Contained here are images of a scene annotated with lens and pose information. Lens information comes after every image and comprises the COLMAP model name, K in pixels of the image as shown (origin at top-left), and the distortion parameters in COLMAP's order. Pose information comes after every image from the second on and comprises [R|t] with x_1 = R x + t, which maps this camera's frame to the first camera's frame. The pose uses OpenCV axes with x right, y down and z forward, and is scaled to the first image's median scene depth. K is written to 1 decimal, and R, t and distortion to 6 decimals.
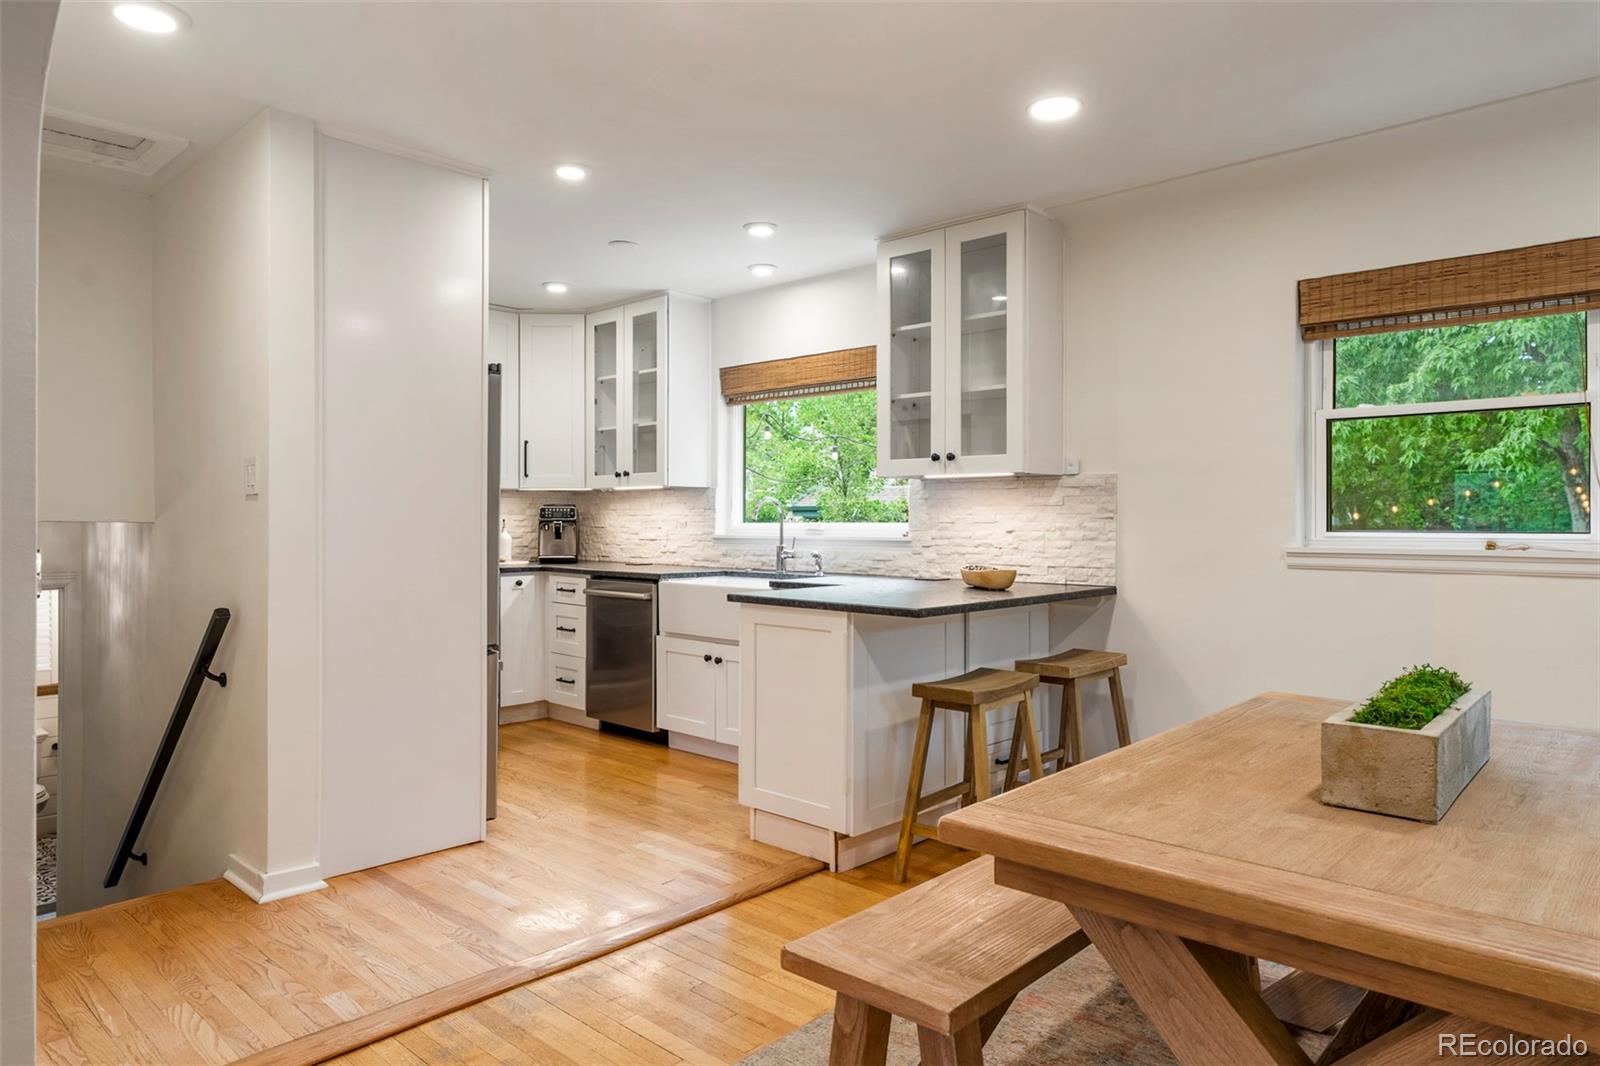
lens RADIAL K [[1021.0, 0, 787.4], [0, 1021.0, 520.9], [0, 0, 1]] dist [-0.001852, -0.002011]
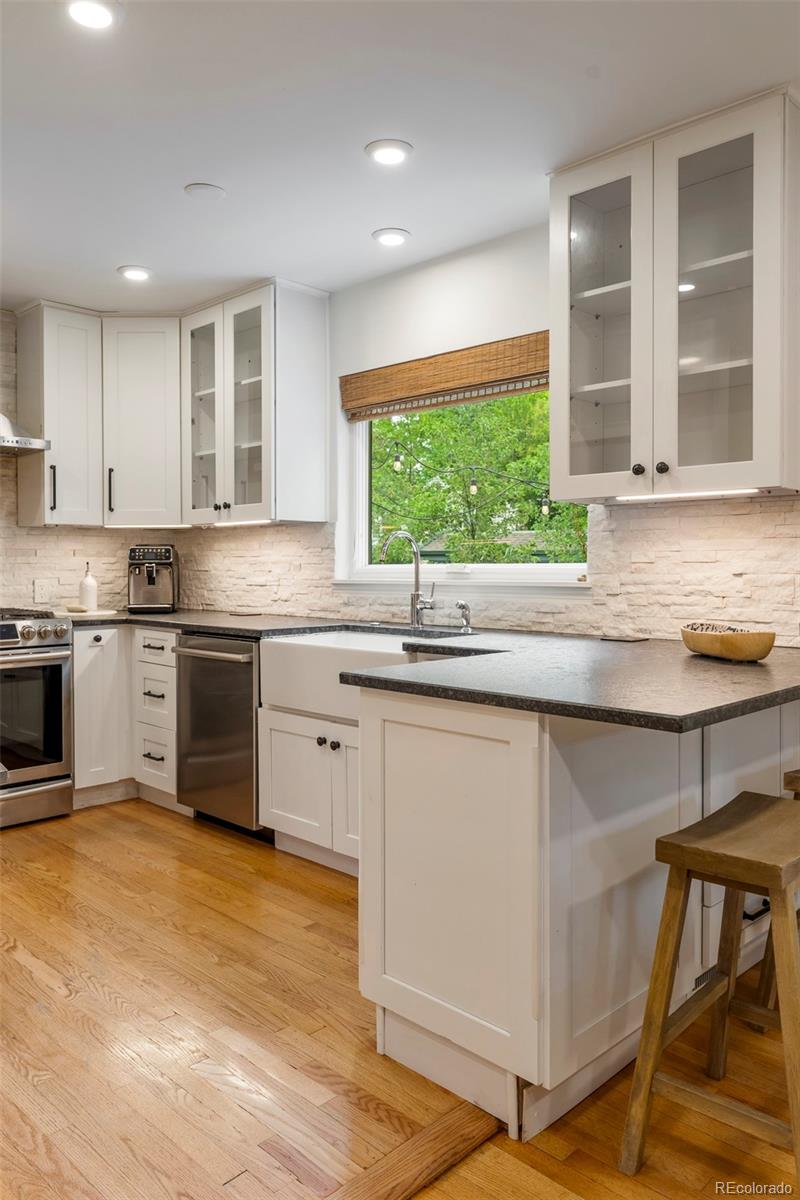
lens RADIAL K [[895.7, 0, 396.3], [0, 895.7, 572.3], [0, 0, 1]] dist [0.001331, -0.002981]
pose [[0.999845, -0.003038, -0.017326, -0.011877], [0.003165, 0.999969, 0.007253, 0.003914], [0.017304, -0.007306, 0.999824, 0.383392]]
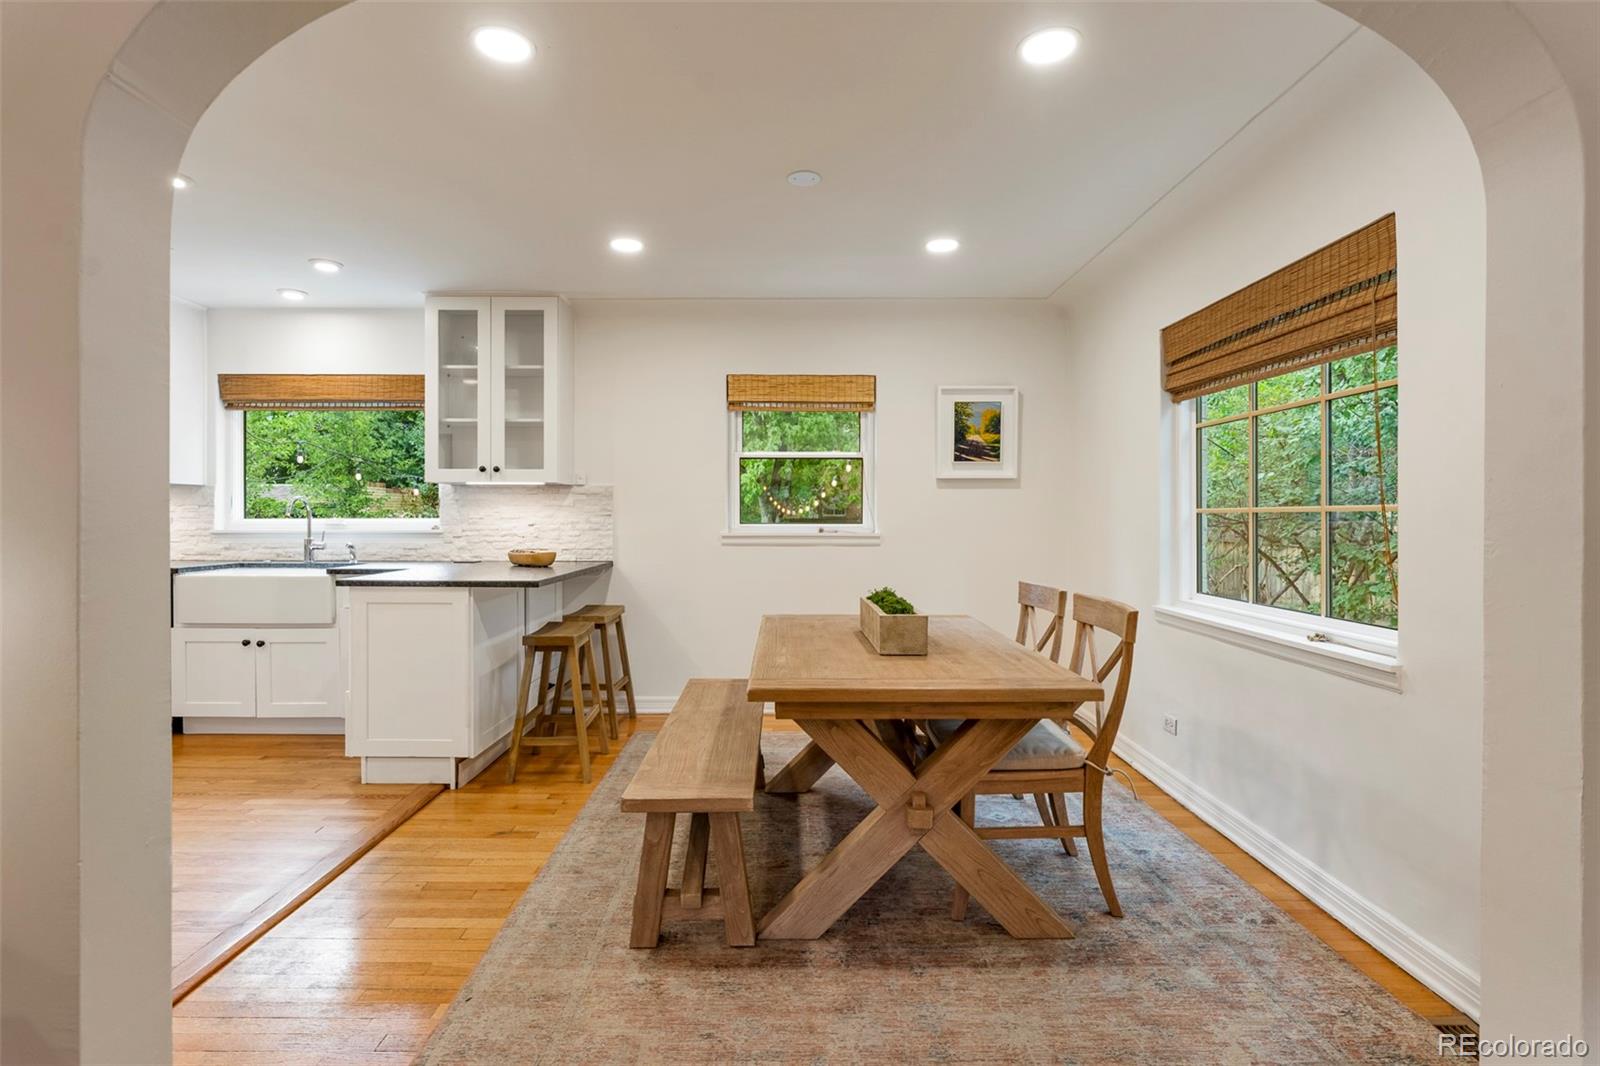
lens RADIAL K [[776.9, 0, 798.6], [0, 776.9, 521.5], [0, 0, 1]] dist [-0.007943, 0.000112]
pose [[0.722018, -0.003838, 0.691864, -0.257407], [-0.000560, 0.999981, 0.006131, -0.000861], [-0.691874, -0.004814, 0.722002, -0.006400]]
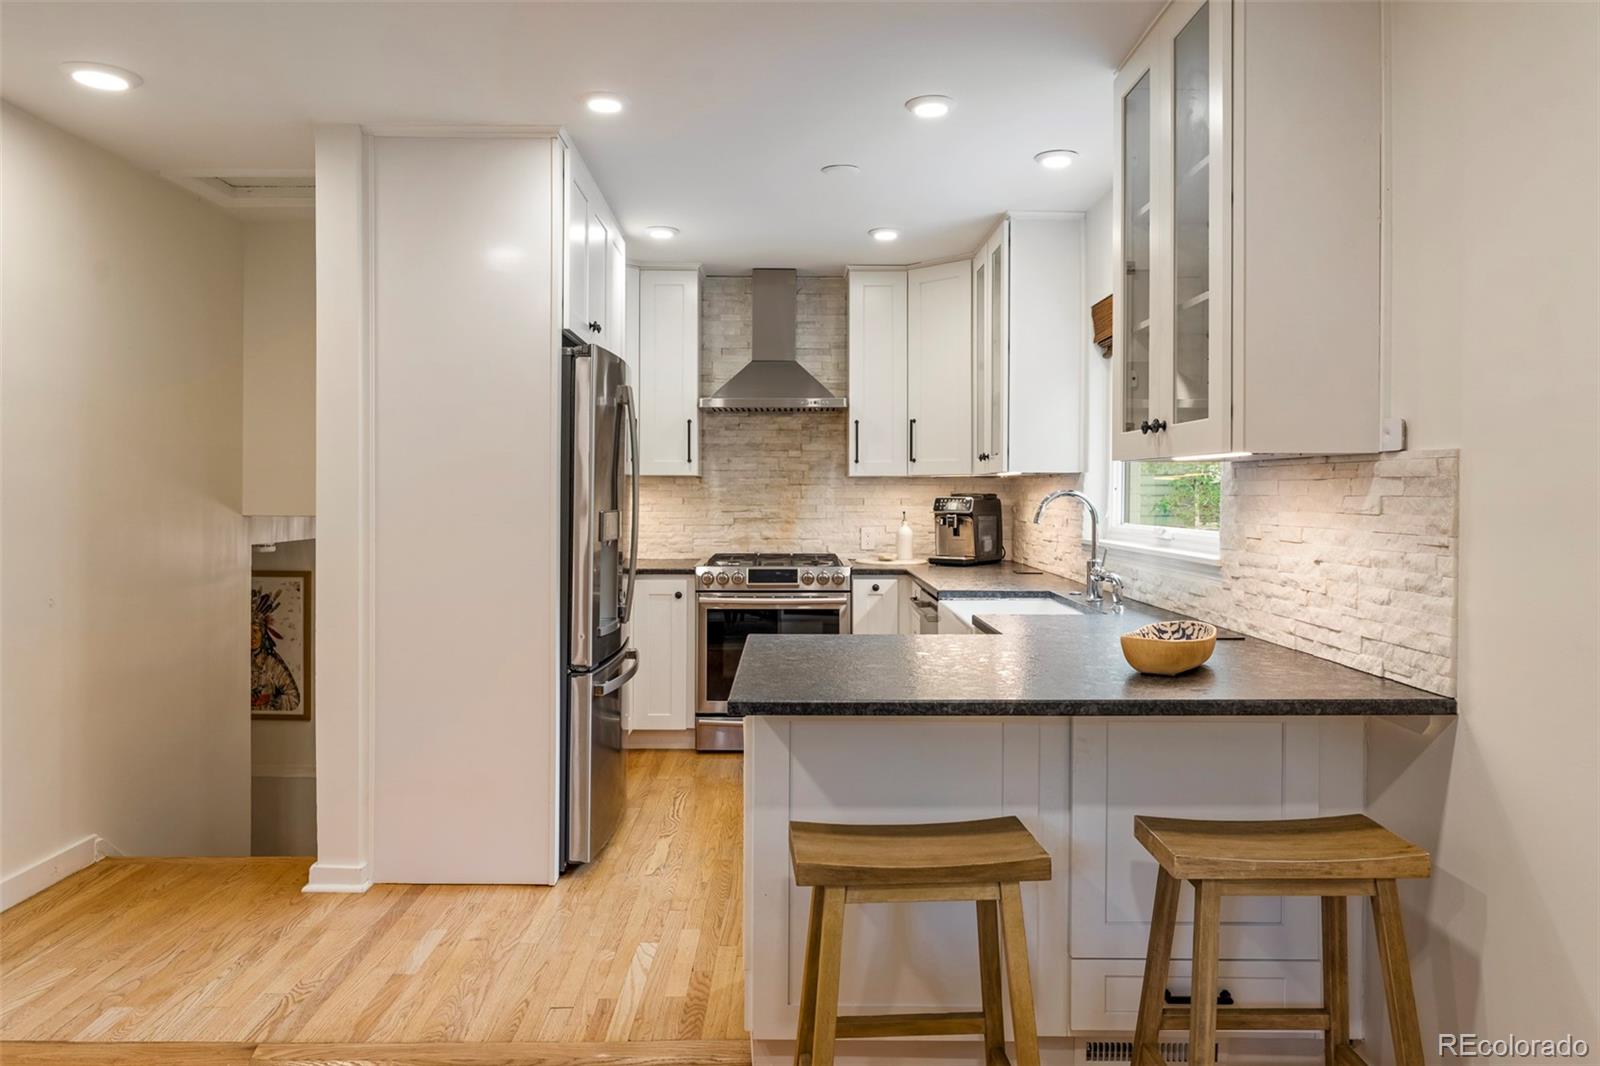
lens RADIAL K [[1067.6, 0, 765.2], [0, 1067.6, 495.1], [0, 0, 1]] dist [-0.007634, 0.007752]
pose [[0.687217, 0.004113, -0.726441, 0.438474], [-0.003552, 0.999991, 0.002301, -0.024754], [0.726444, 0.000999, 0.687225, 0.437354]]
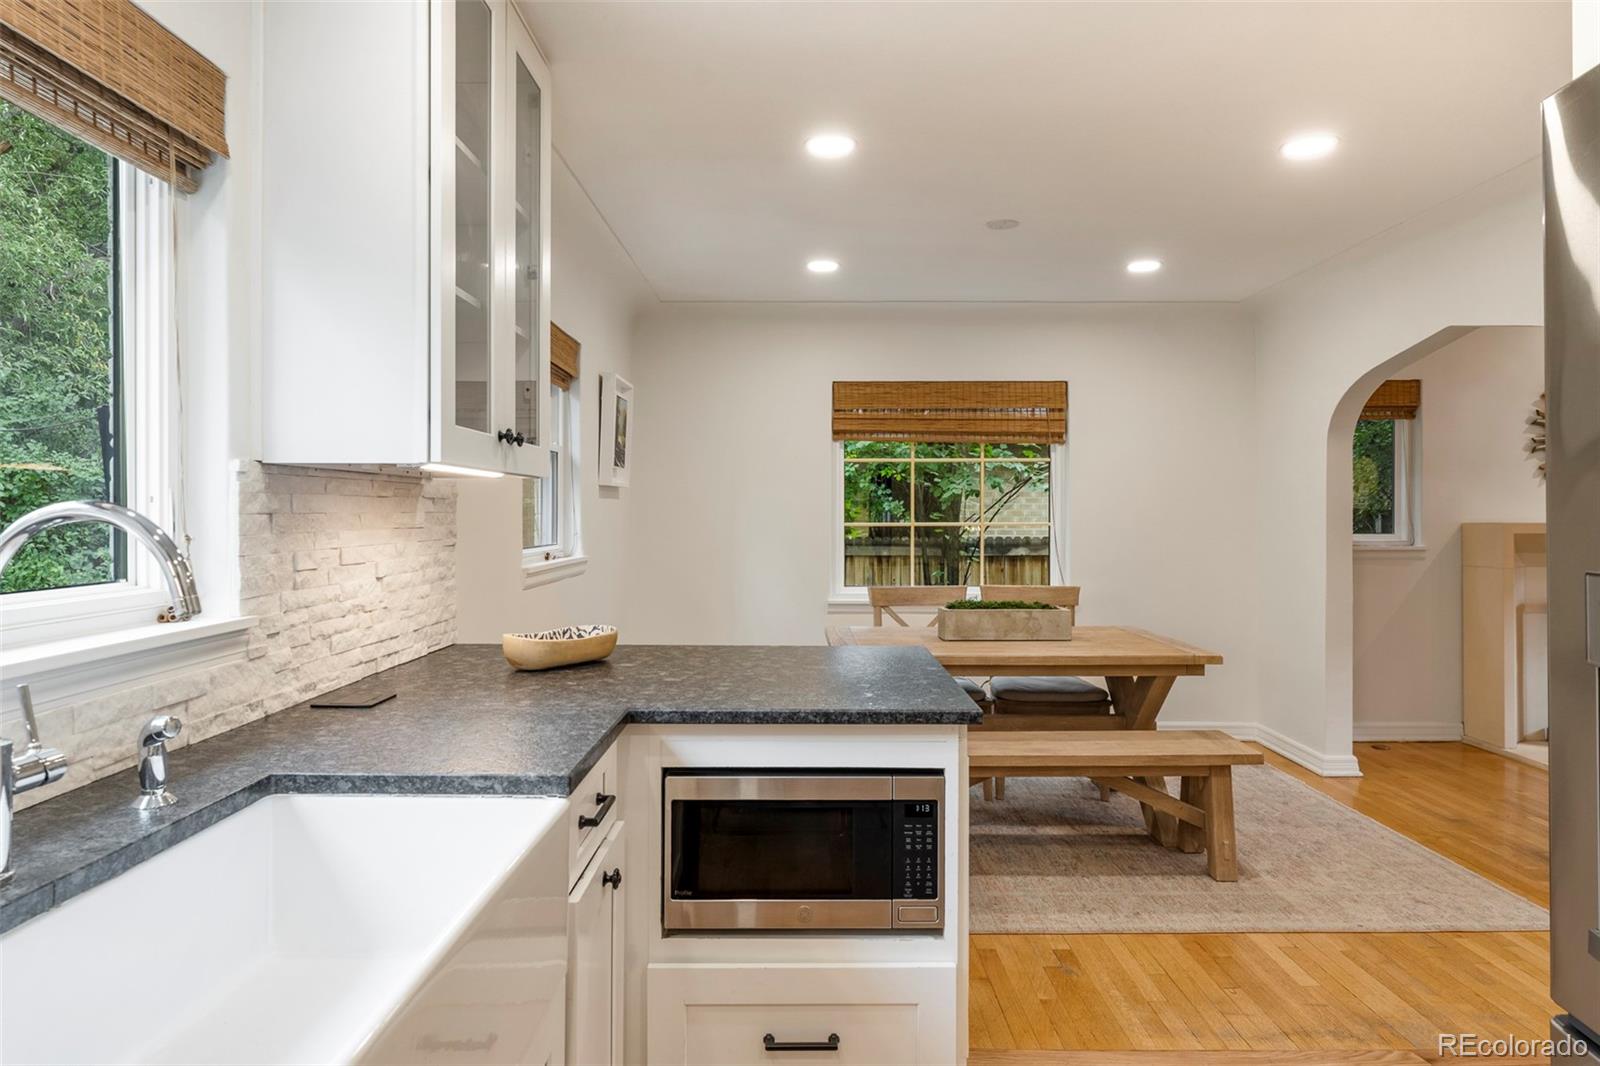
lens RADIAL K [[965.4, 0, 796.7], [0, 965.4, 509.6], [0, 0, 1]] dist [0.003851, 0.000002]
pose [[-0.699656, 0.000801, 0.714479, -0.304434], [-0.000553, 0.999998, -0.001663, -0.025178], [-0.714480, -0.001559, -0.699654, 1.249108]]
